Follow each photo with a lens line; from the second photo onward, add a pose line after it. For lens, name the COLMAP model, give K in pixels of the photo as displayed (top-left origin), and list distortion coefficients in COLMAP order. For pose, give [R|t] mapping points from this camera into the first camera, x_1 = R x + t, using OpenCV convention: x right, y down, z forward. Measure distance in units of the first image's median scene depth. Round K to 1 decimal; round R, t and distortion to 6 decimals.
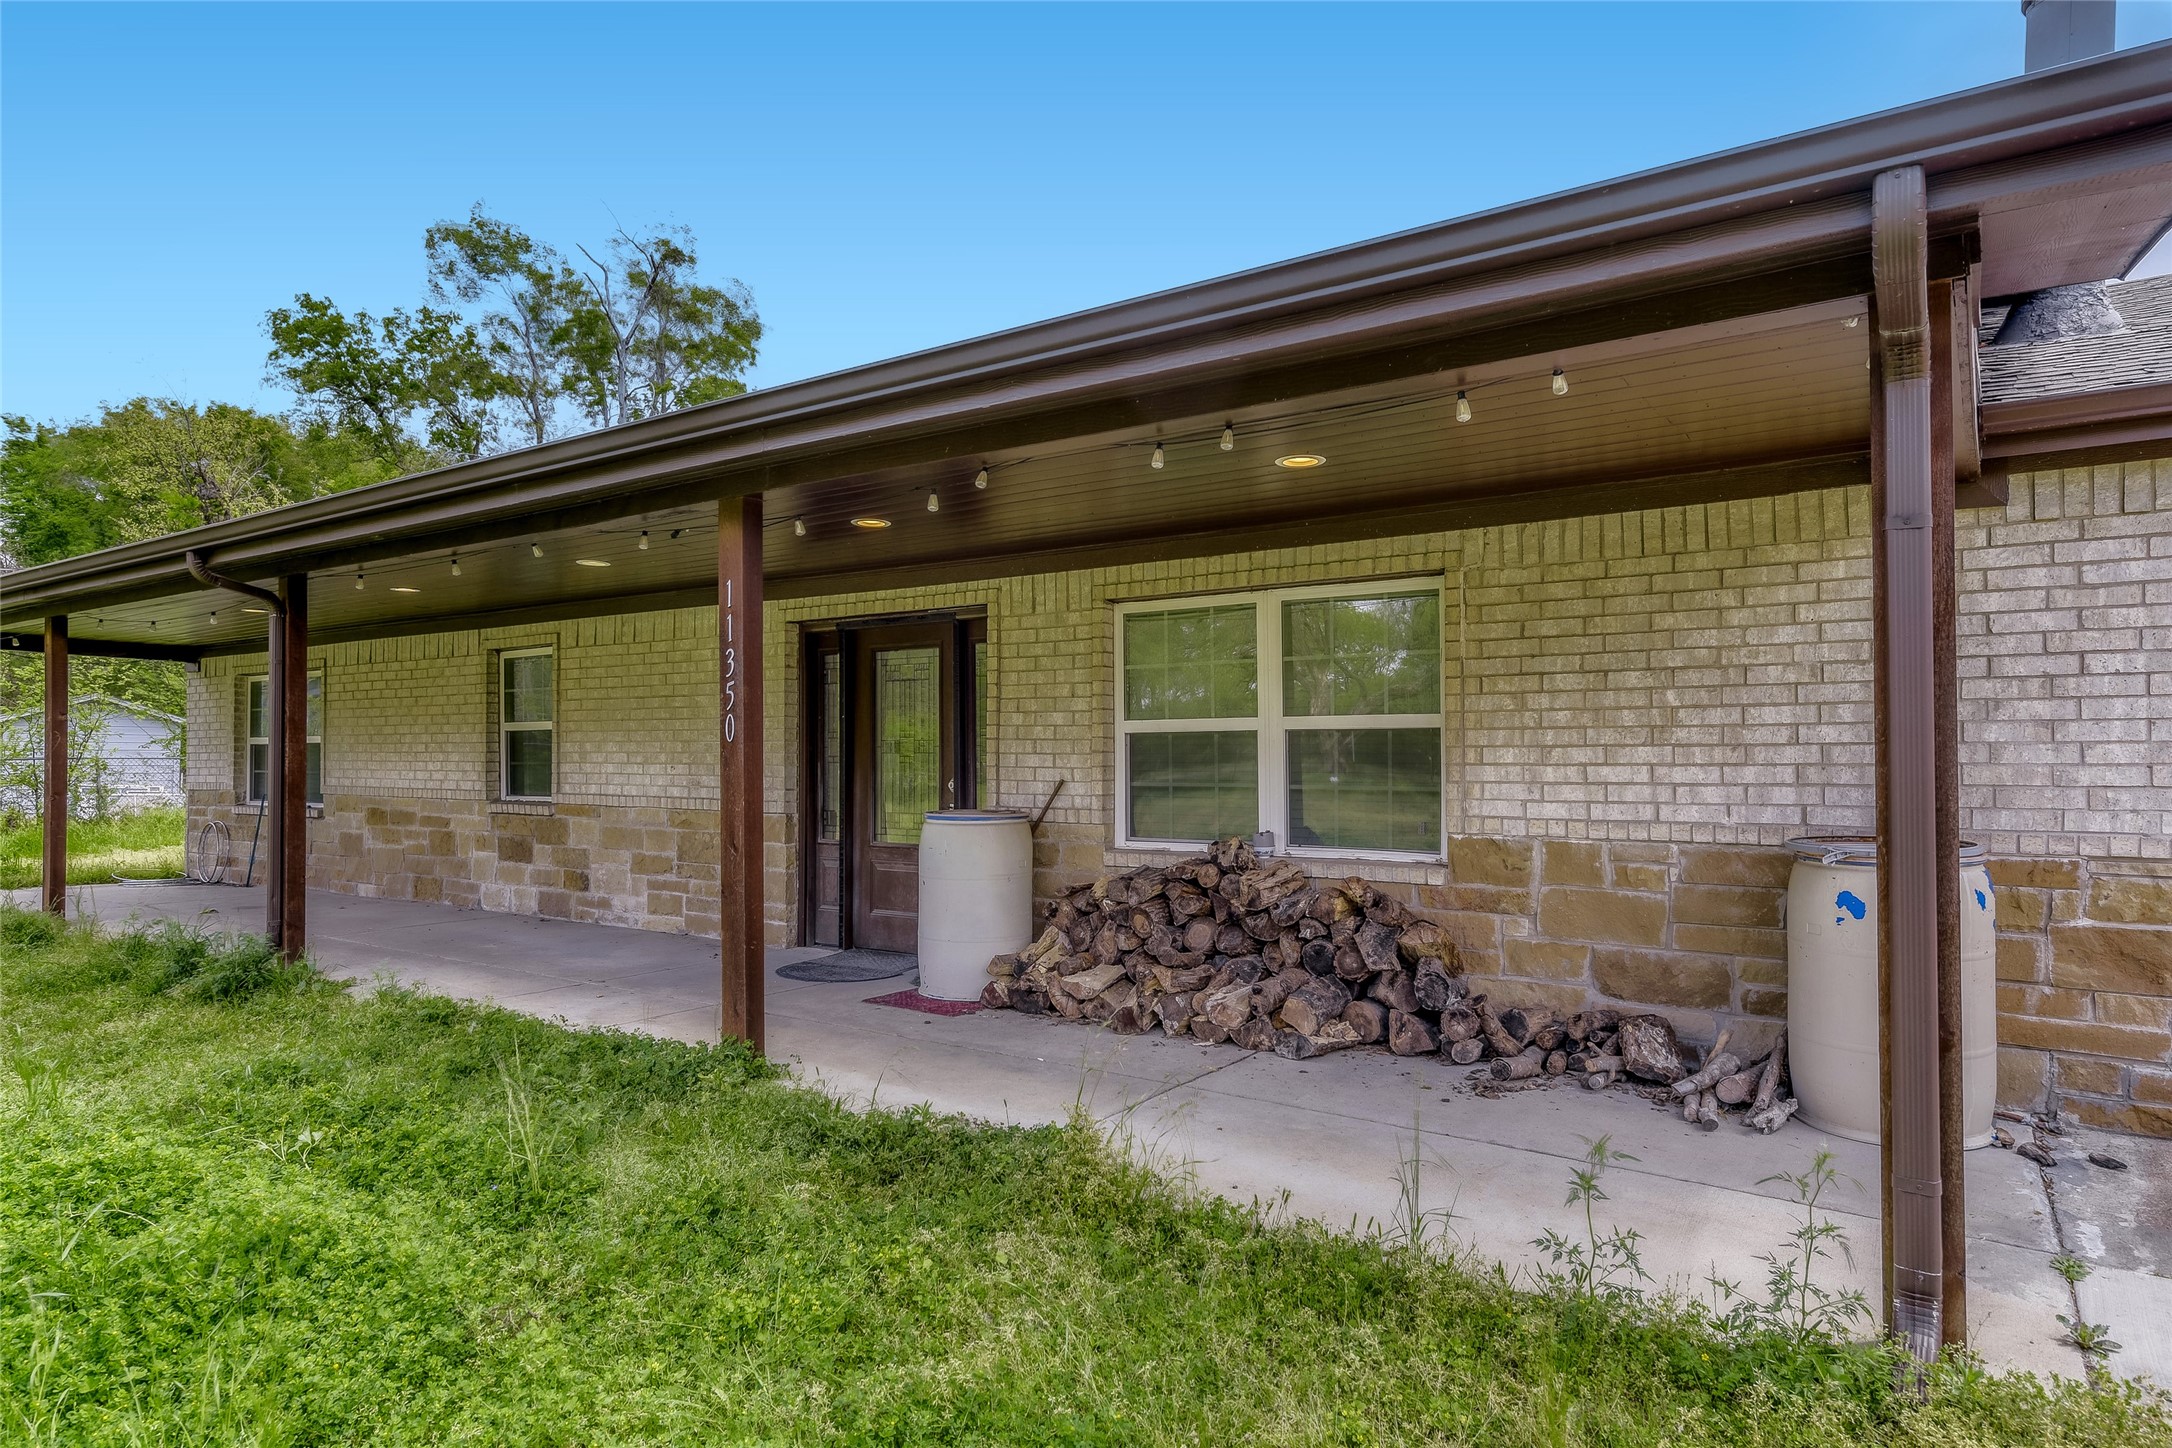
lens RADIAL K [[1286.4, 0, 1087.9], [0, 1286.4, 733.9], [0, 0, 1]] dist [0.000212, -0.000004]
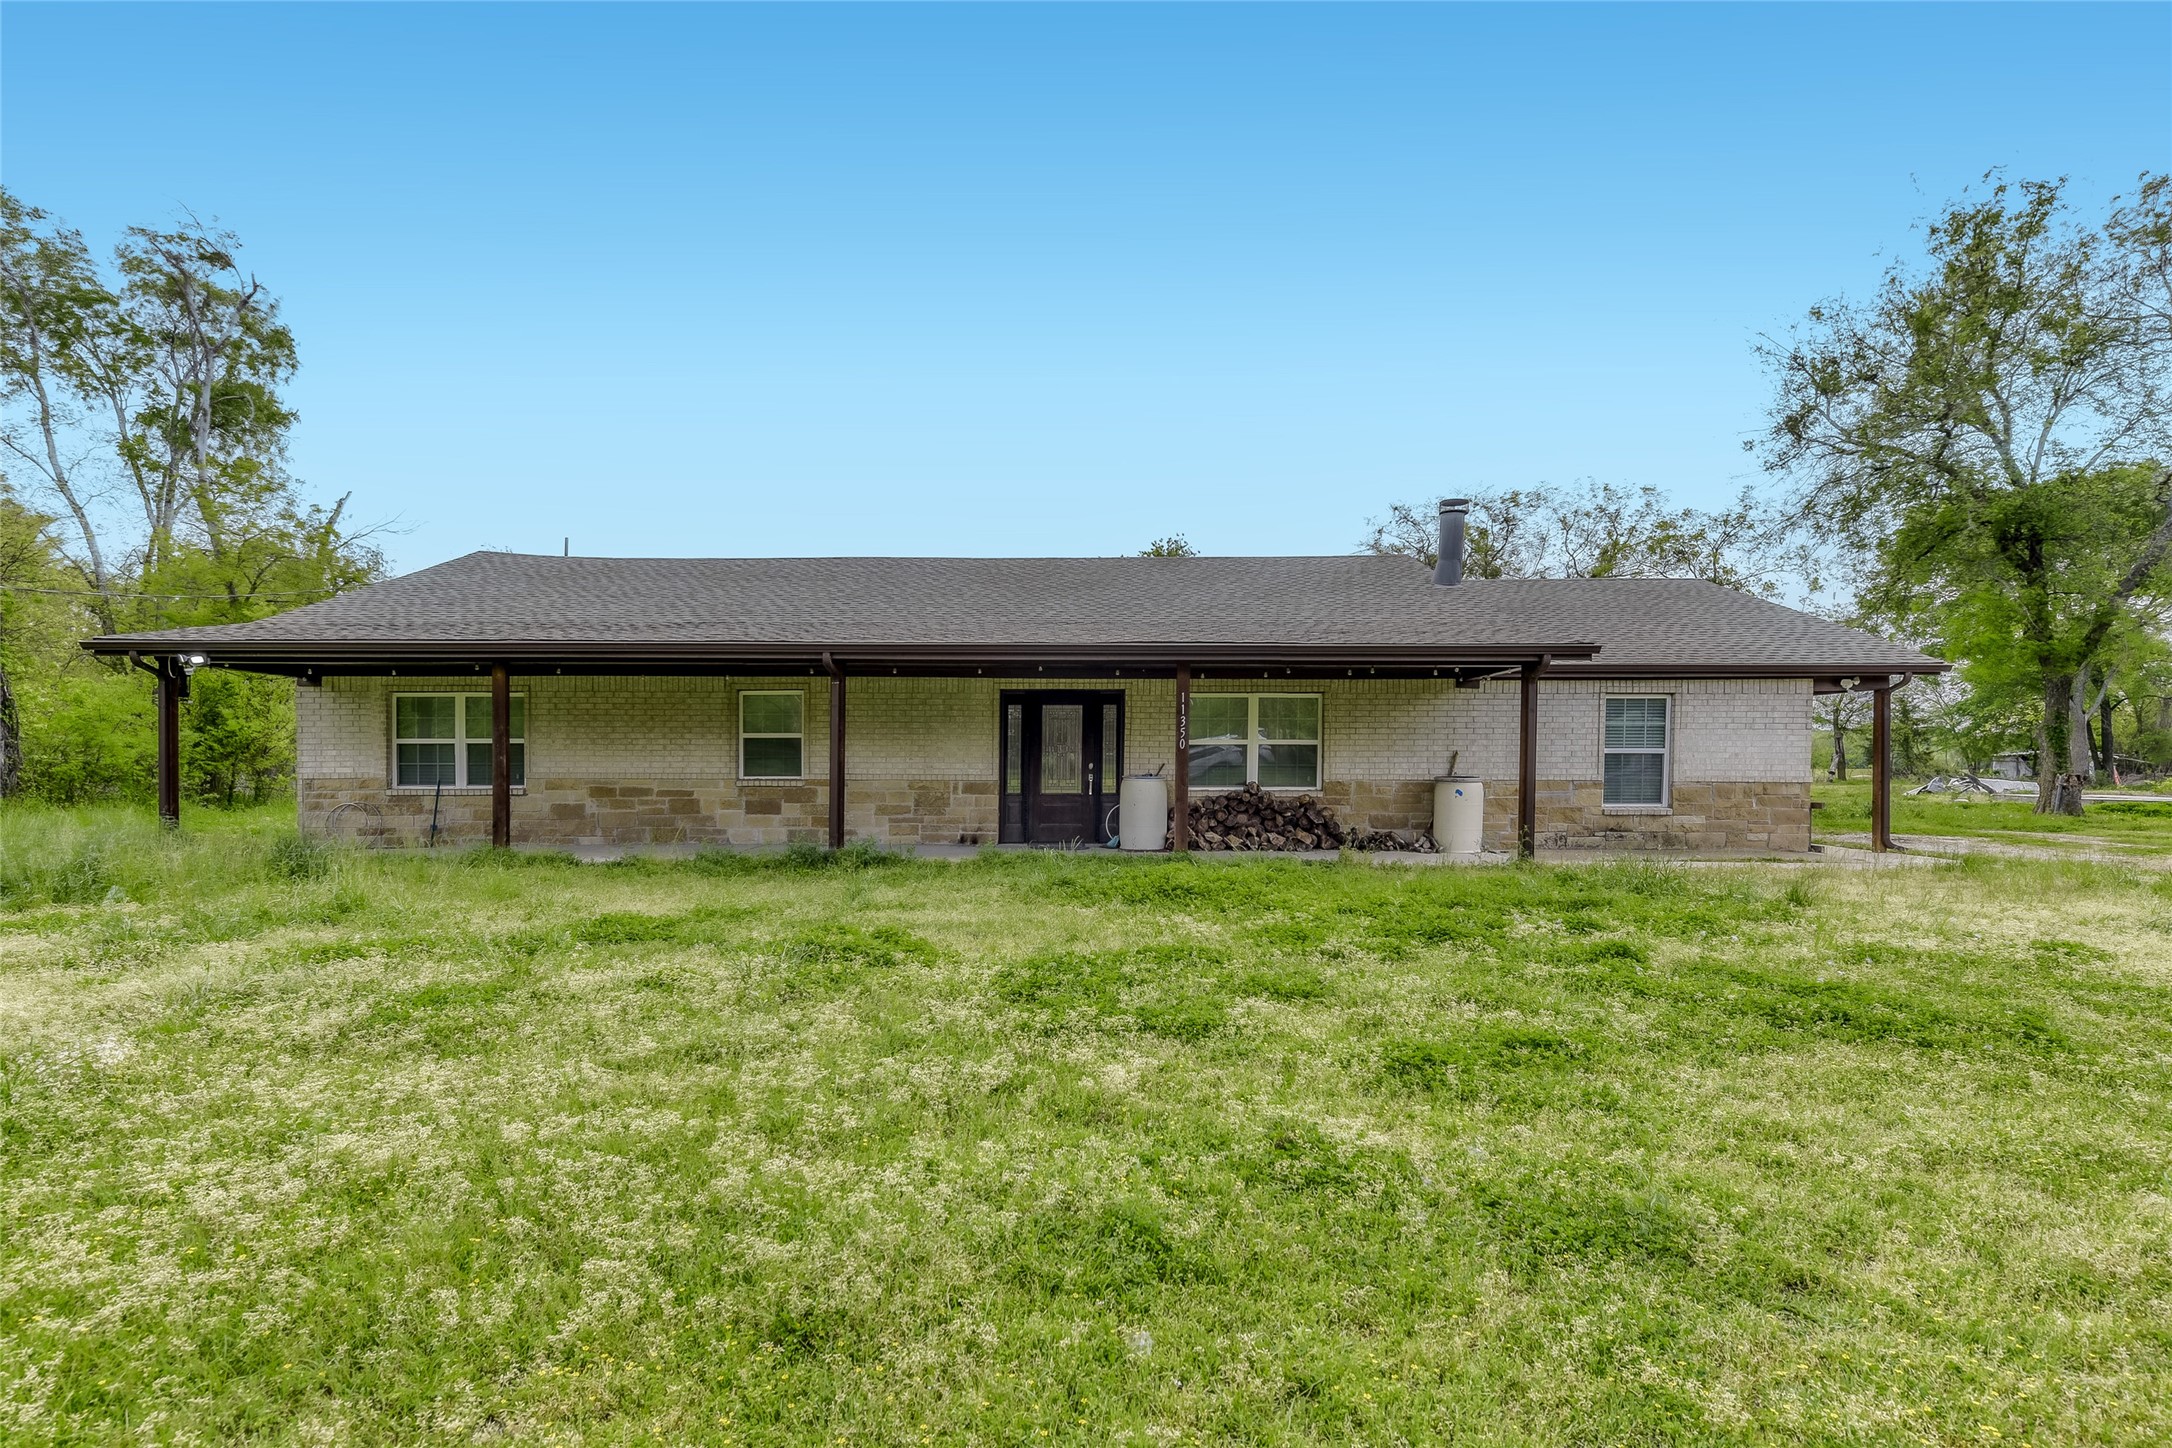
lens RADIAL K [[1094.4, 0, 1089.0], [0, 1094.4, 734.4], [0, 0, 1]] dist [-0.001310, -0.000325]
pose [[0.817701, 0.007371, 0.575596, -1.040264], [-0.012638, 0.999907, 0.005149, -0.022844], [-0.575505, -0.011485, 0.817718, -0.497255]]
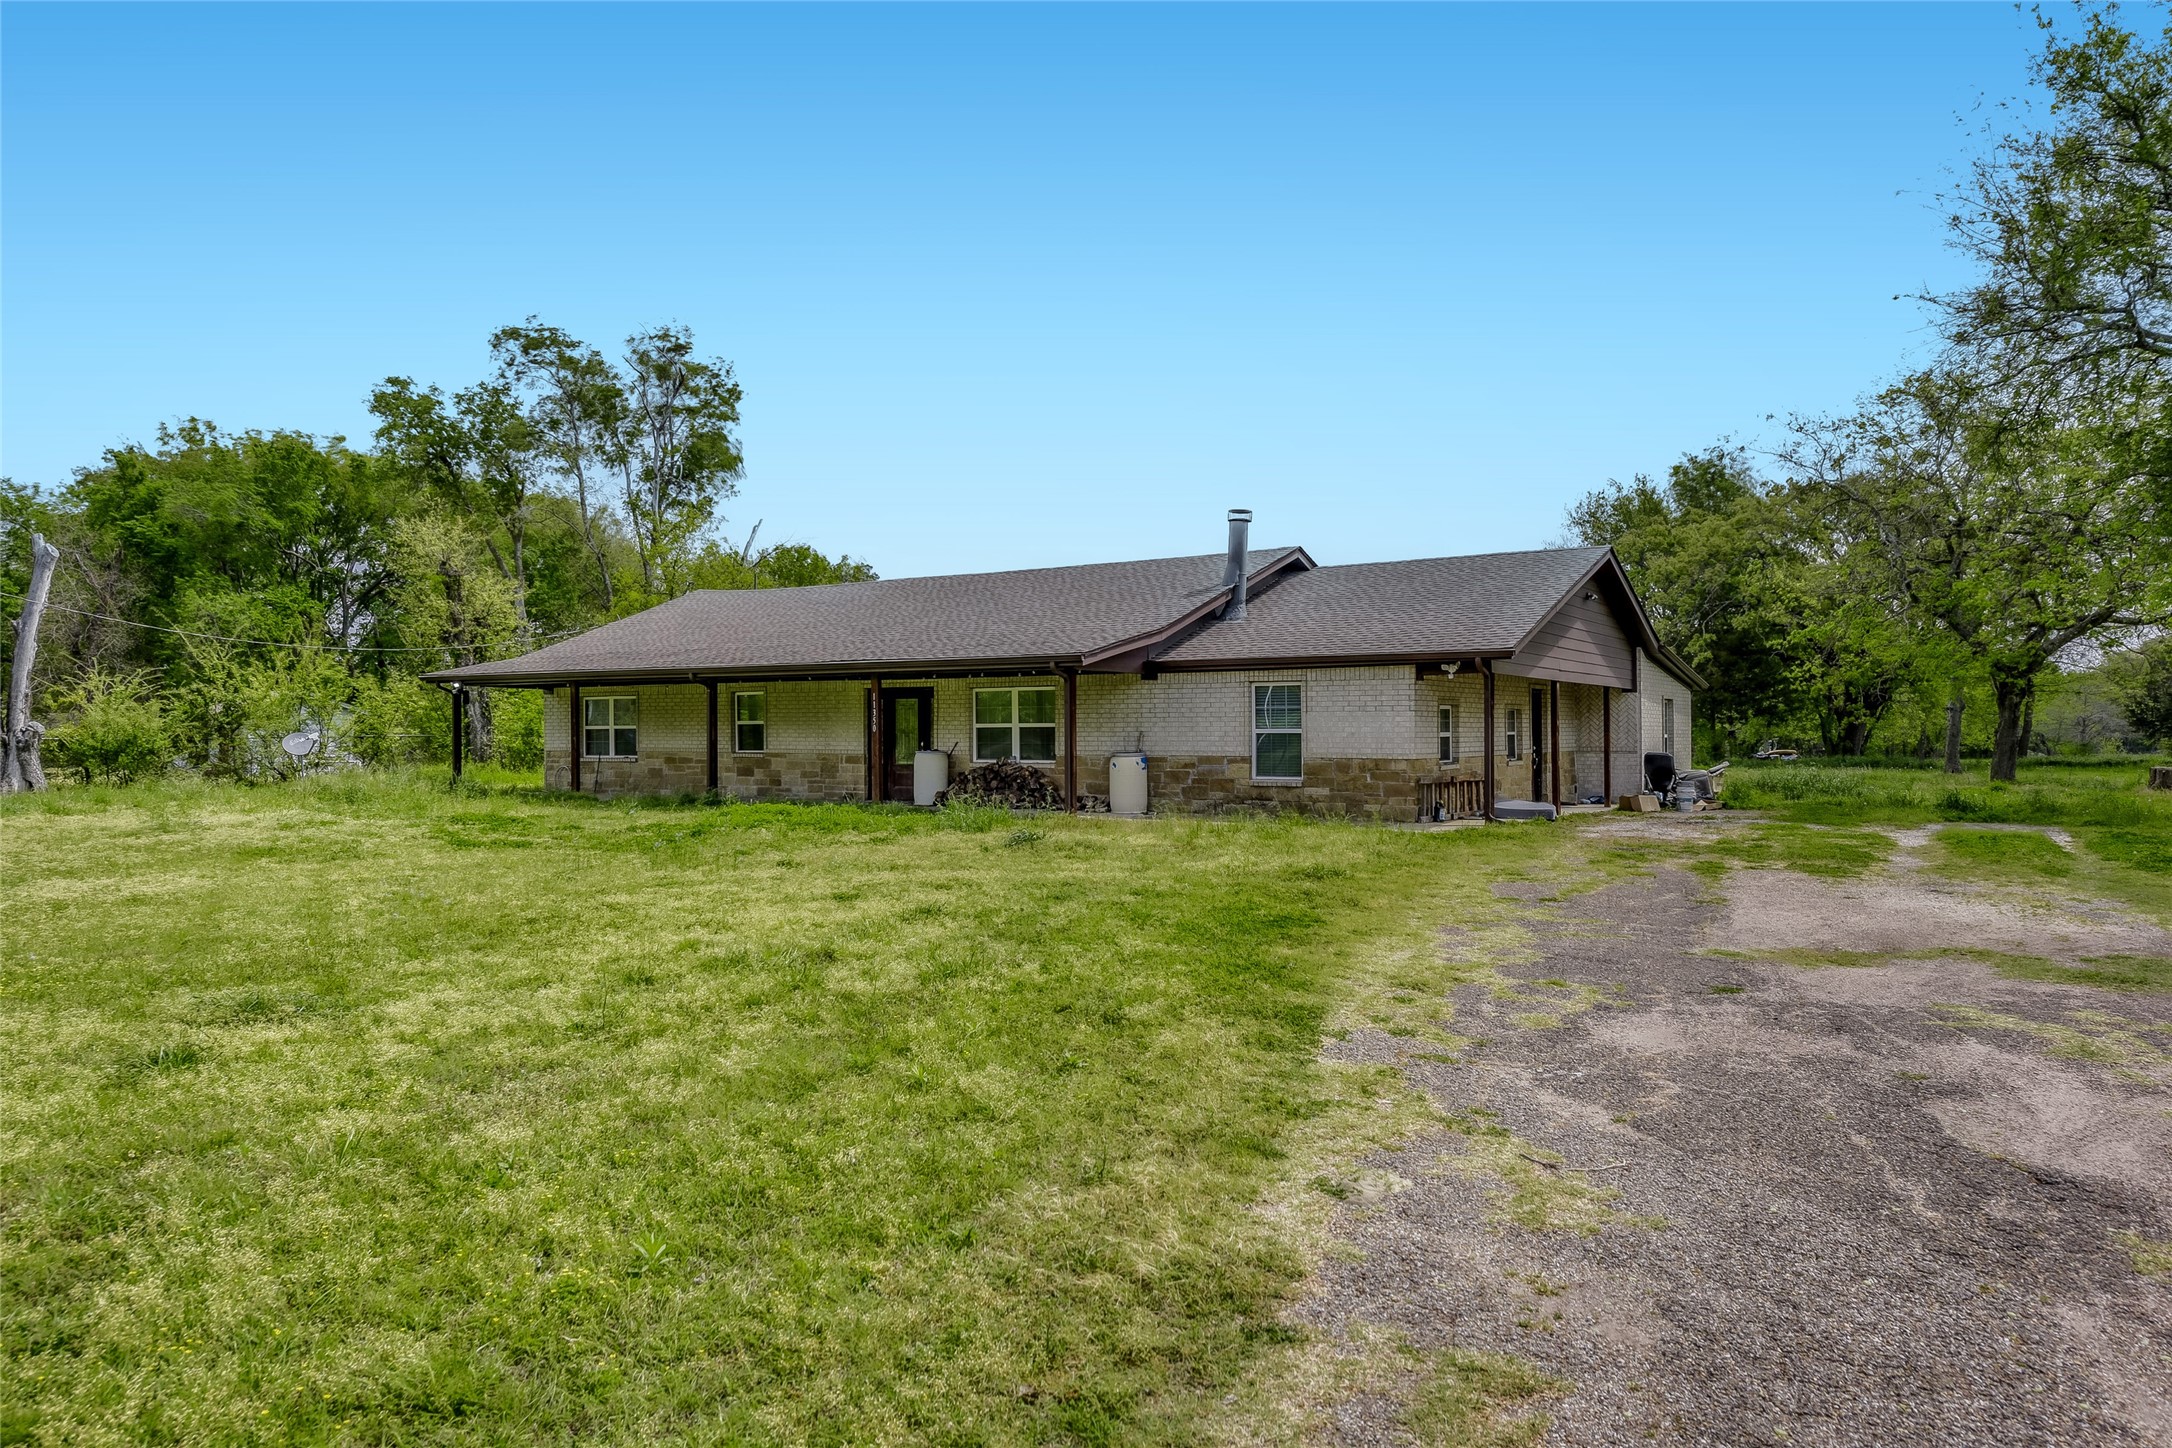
lens RADIAL K [[1498.8, 0, 1082.4], [0, 1498.8, 723.0], [0, 0, 1]] dist [-0.049997, -0.001160]
pose [[0.999298, -0.003916, 0.037253, 0.121510], [0.003304, 0.999859, 0.016484, -0.057879], [-0.037312, -0.016349, 0.999170, -2.193480]]
